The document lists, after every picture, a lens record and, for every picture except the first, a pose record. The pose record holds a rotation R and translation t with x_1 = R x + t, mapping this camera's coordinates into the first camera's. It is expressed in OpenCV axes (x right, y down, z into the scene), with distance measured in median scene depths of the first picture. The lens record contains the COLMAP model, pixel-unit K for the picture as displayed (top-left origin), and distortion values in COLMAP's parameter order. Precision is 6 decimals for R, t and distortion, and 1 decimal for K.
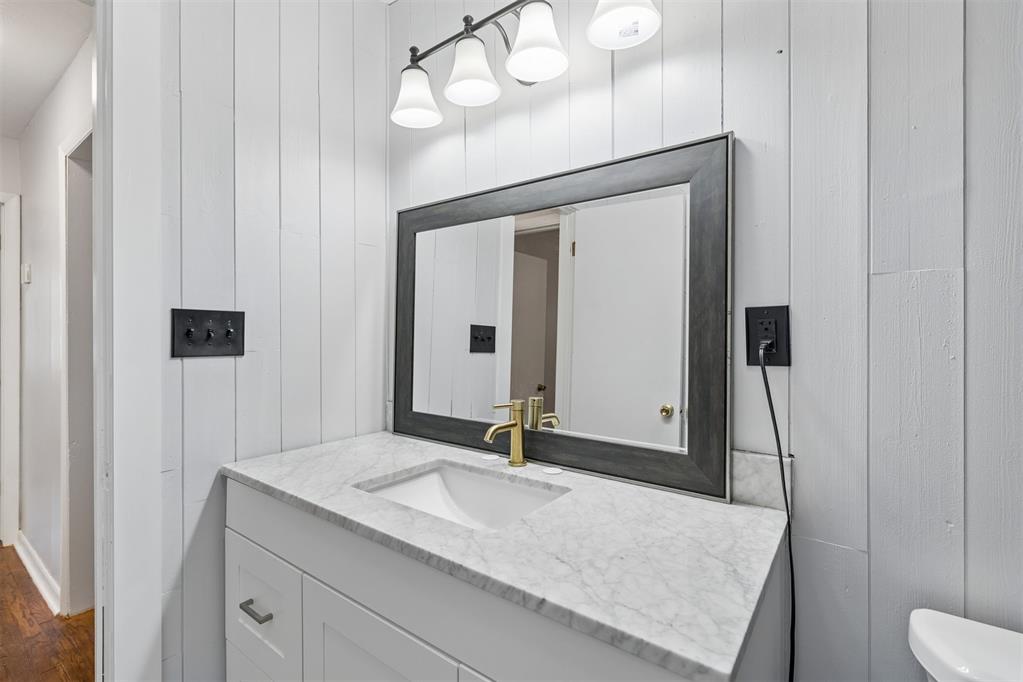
lens RADIAL K [[468.8, 0, 512.0], [0, 468.8, 335.2], [0, 0, 1]] dist [0.003012, 0.001111]
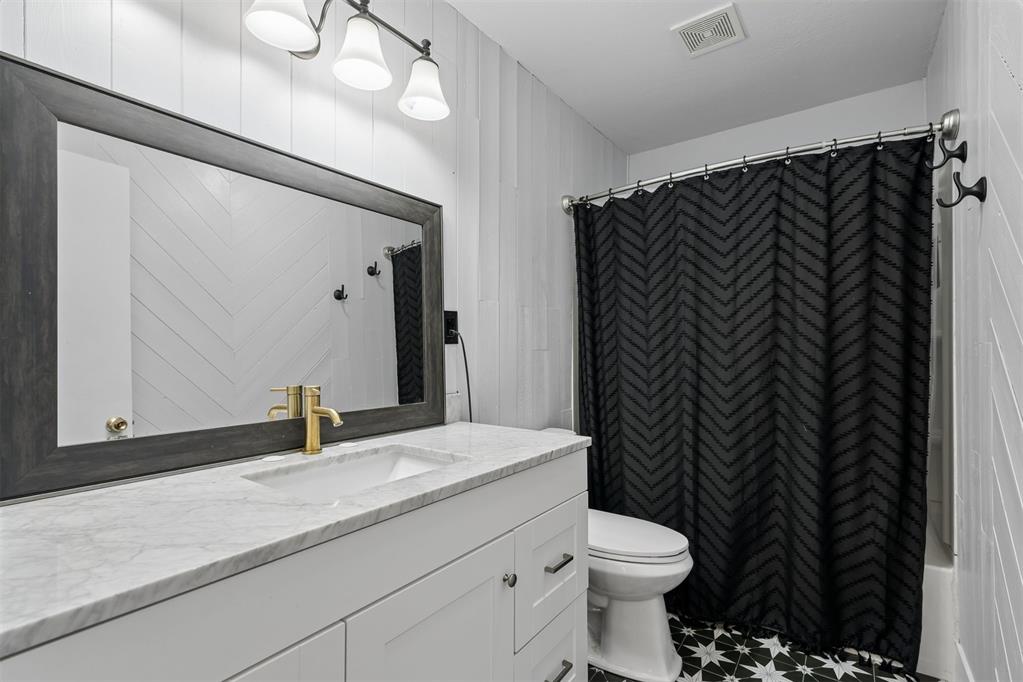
lens RADIAL K [[468.8, 0, 512.8], [0, 468.8, 344.8], [0, 0, 1]] dist [0.003012, 0.001111]
pose [[-0.010184, 0.007838, 0.999917, -1.242938], [0.008811, 0.999931, -0.007749, 0.083723], [-0.999909, 0.008731, -0.010253, 0.770821]]
